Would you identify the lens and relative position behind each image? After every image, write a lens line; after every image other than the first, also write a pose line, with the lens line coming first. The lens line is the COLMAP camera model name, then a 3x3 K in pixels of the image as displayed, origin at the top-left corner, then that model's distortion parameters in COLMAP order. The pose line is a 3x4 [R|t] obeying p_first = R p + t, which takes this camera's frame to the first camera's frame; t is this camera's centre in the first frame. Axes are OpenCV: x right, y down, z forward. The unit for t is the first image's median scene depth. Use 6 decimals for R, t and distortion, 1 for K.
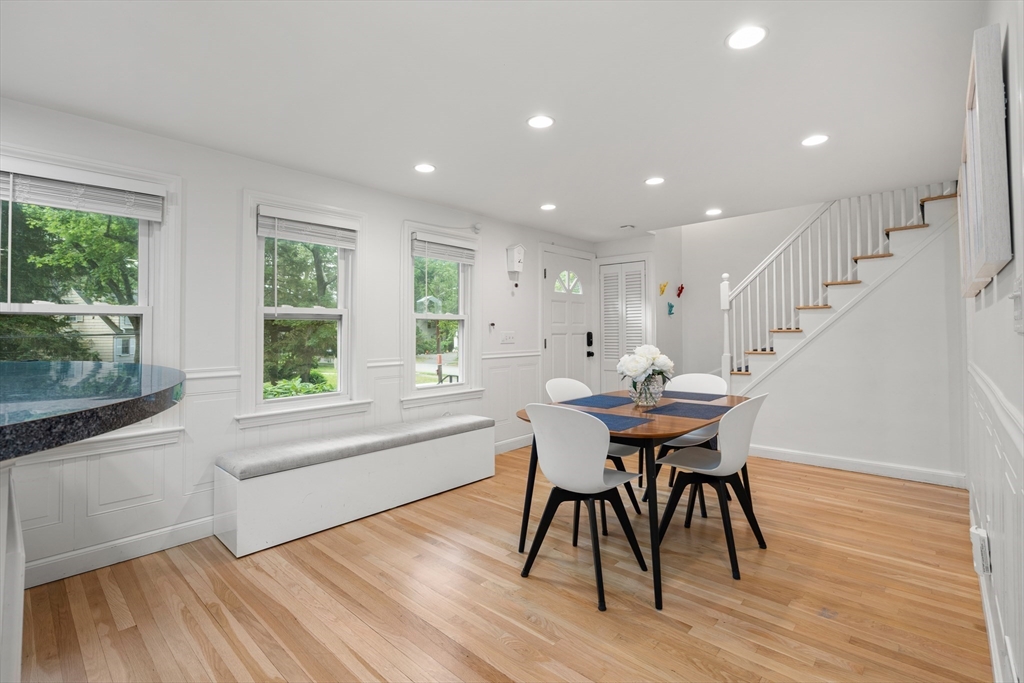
lens RADIAL K [[465.7, 0, 505.6], [0, 465.7, 325.7], [0, 0, 1]] dist [-0.010982, 0.003626]
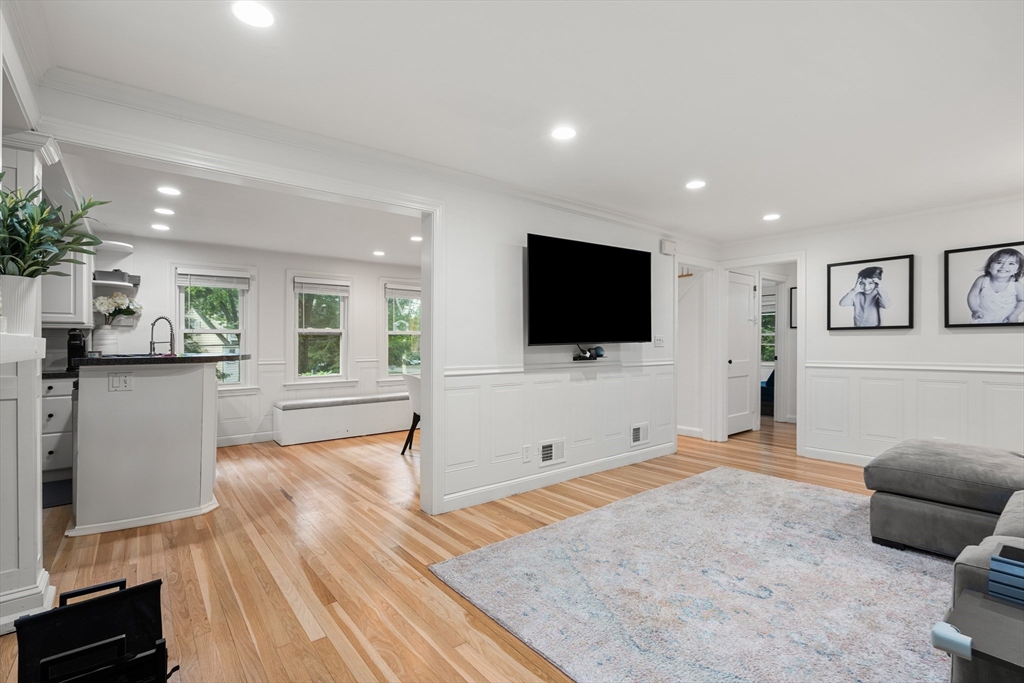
lens RADIAL K [[465.7, 0, 517.3], [0, 465.7, 345.8], [0, 0, 1]] dist [-0.010982, 0.003626]
pose [[0.990854, 0.001322, -0.134932, 0.652983], [0.001118, 0.999837, 0.018003, -0.003730], [0.134934, -0.017989, 0.990691, -0.806998]]
